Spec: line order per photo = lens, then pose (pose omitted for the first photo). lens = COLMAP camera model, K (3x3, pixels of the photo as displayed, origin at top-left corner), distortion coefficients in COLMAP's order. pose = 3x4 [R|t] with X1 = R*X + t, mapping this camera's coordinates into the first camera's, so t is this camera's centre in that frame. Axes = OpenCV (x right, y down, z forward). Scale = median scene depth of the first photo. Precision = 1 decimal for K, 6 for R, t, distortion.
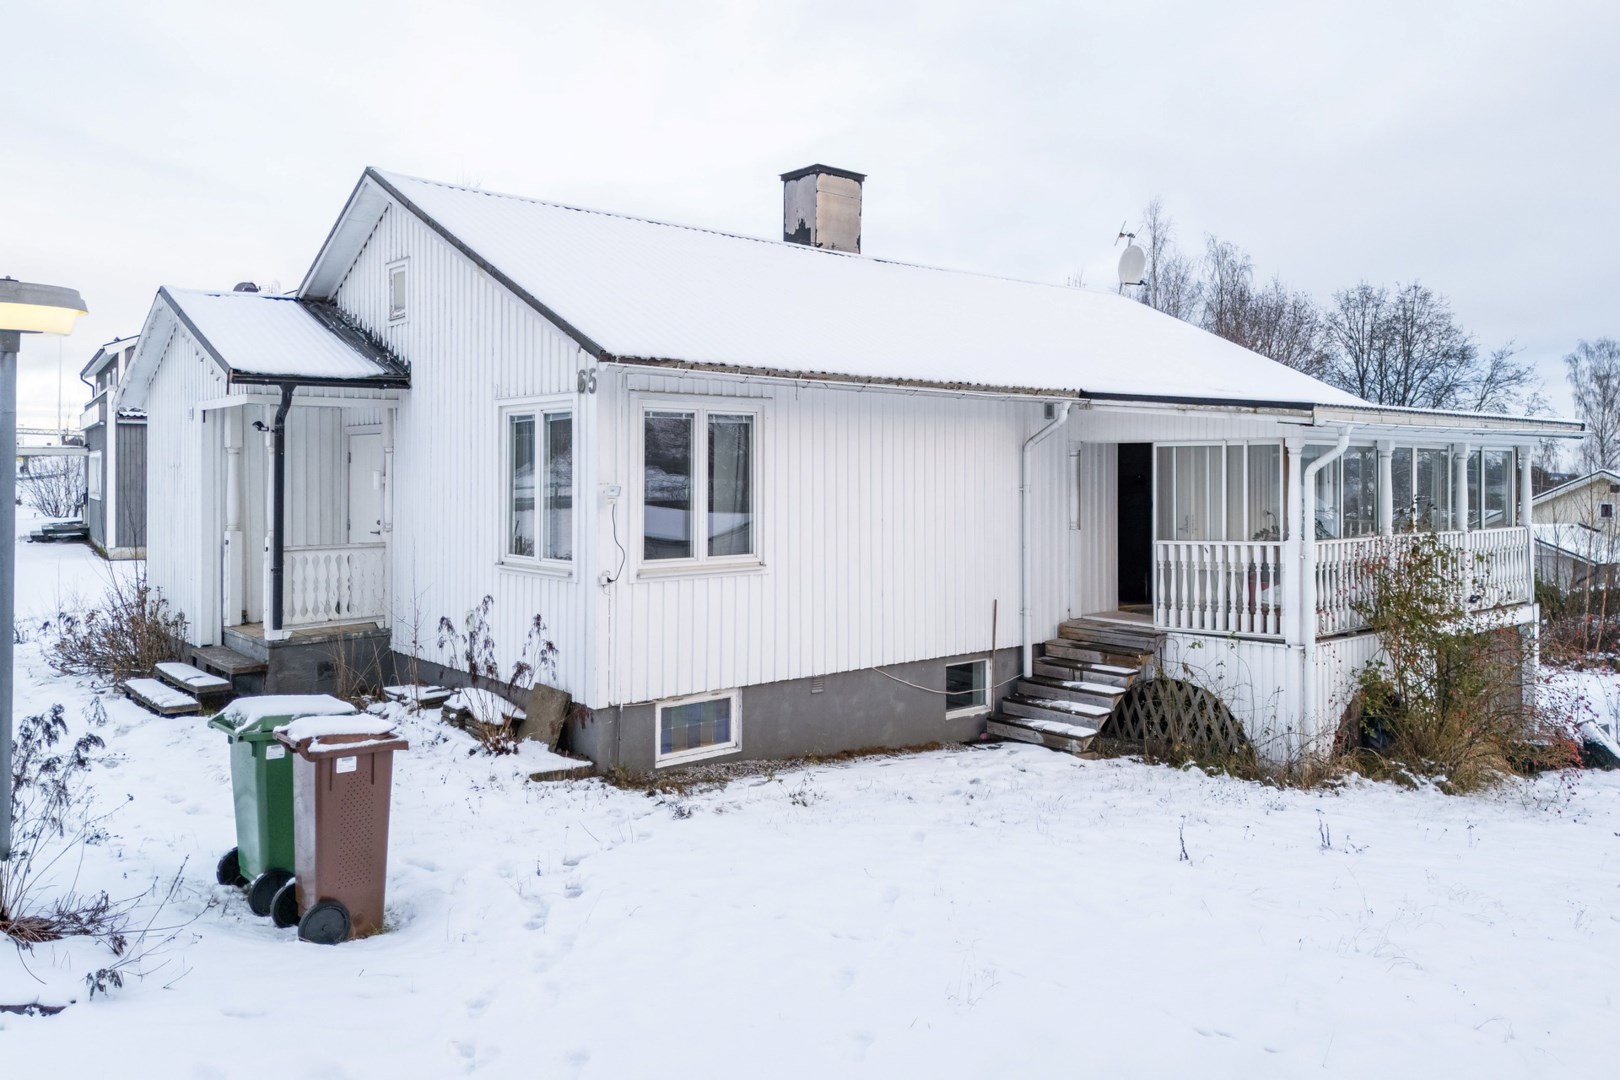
lens RADIAL K [[1140.6, 0, 811.8], [0, 1140.6, 494.9], [0, 0, 1]] dist [0.000705, 0.000396]
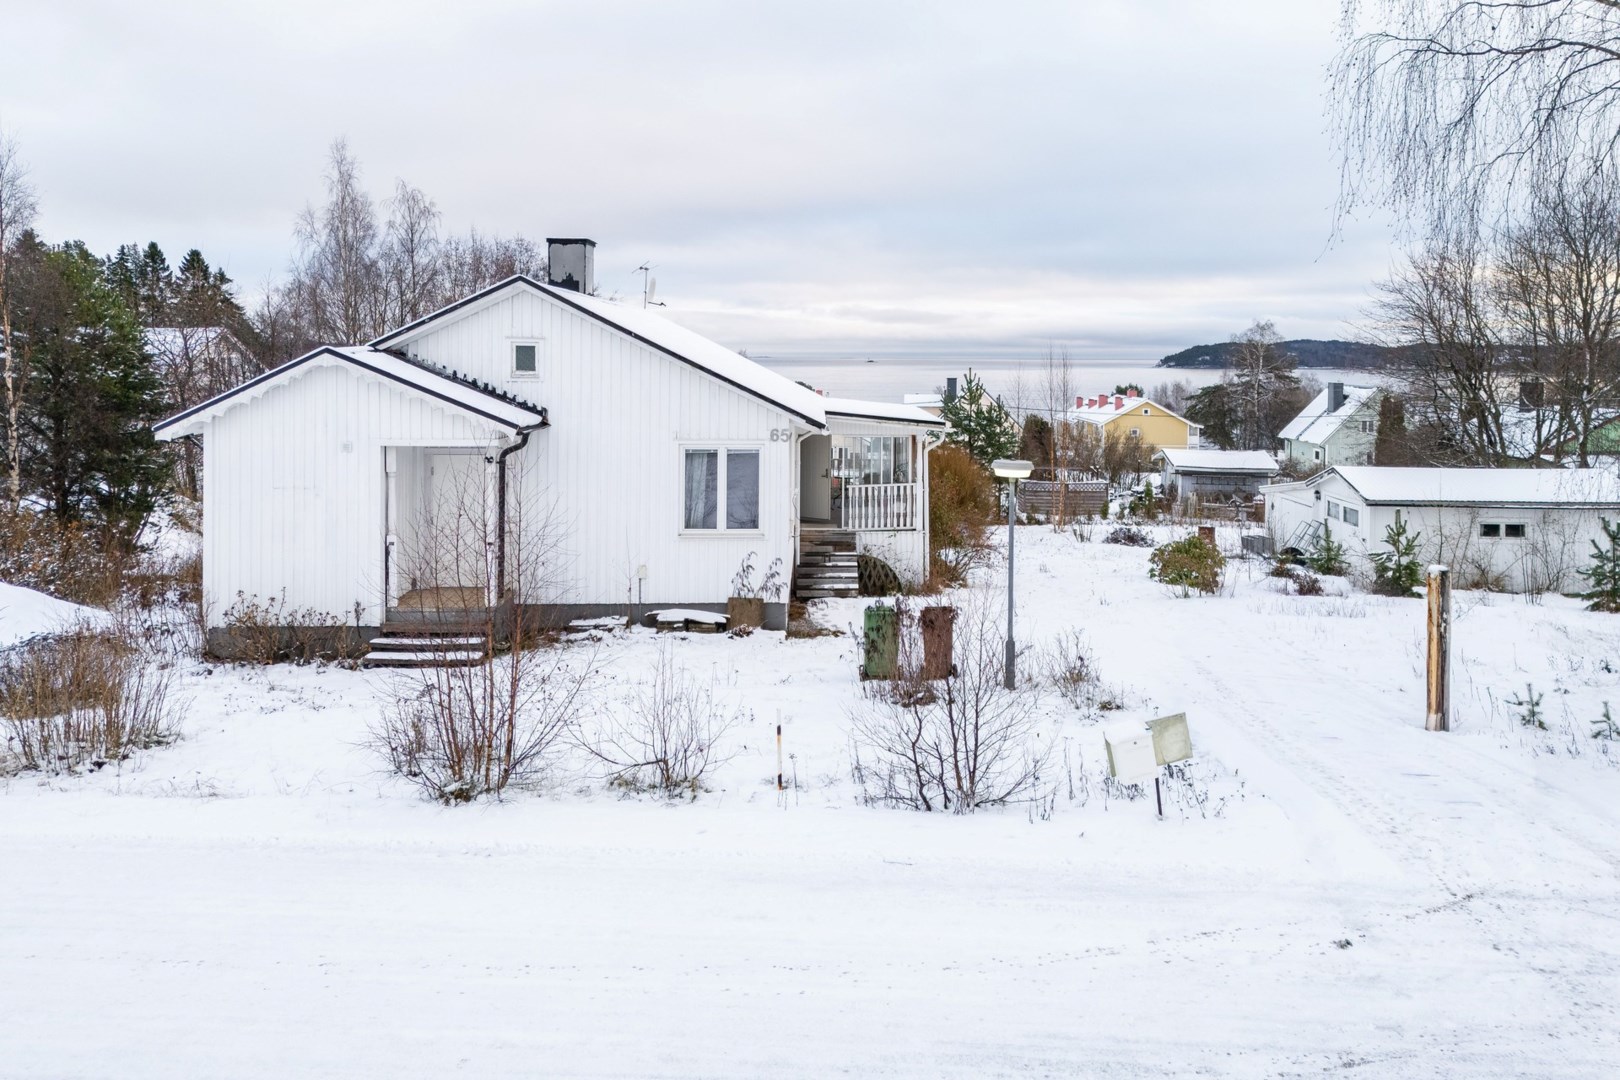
lens RADIAL K [[1159.3, 0, 810.0], [0, 1159.3, 540.0], [0, 0, 1]] dist [0.004967, 0.001025]
pose [[0.640058, -0.117774, 0.759246, -1.471549], [0.014127, 0.989819, 0.141631, -0.176912], [-0.768197, -0.079926, 0.635205, -0.258899]]
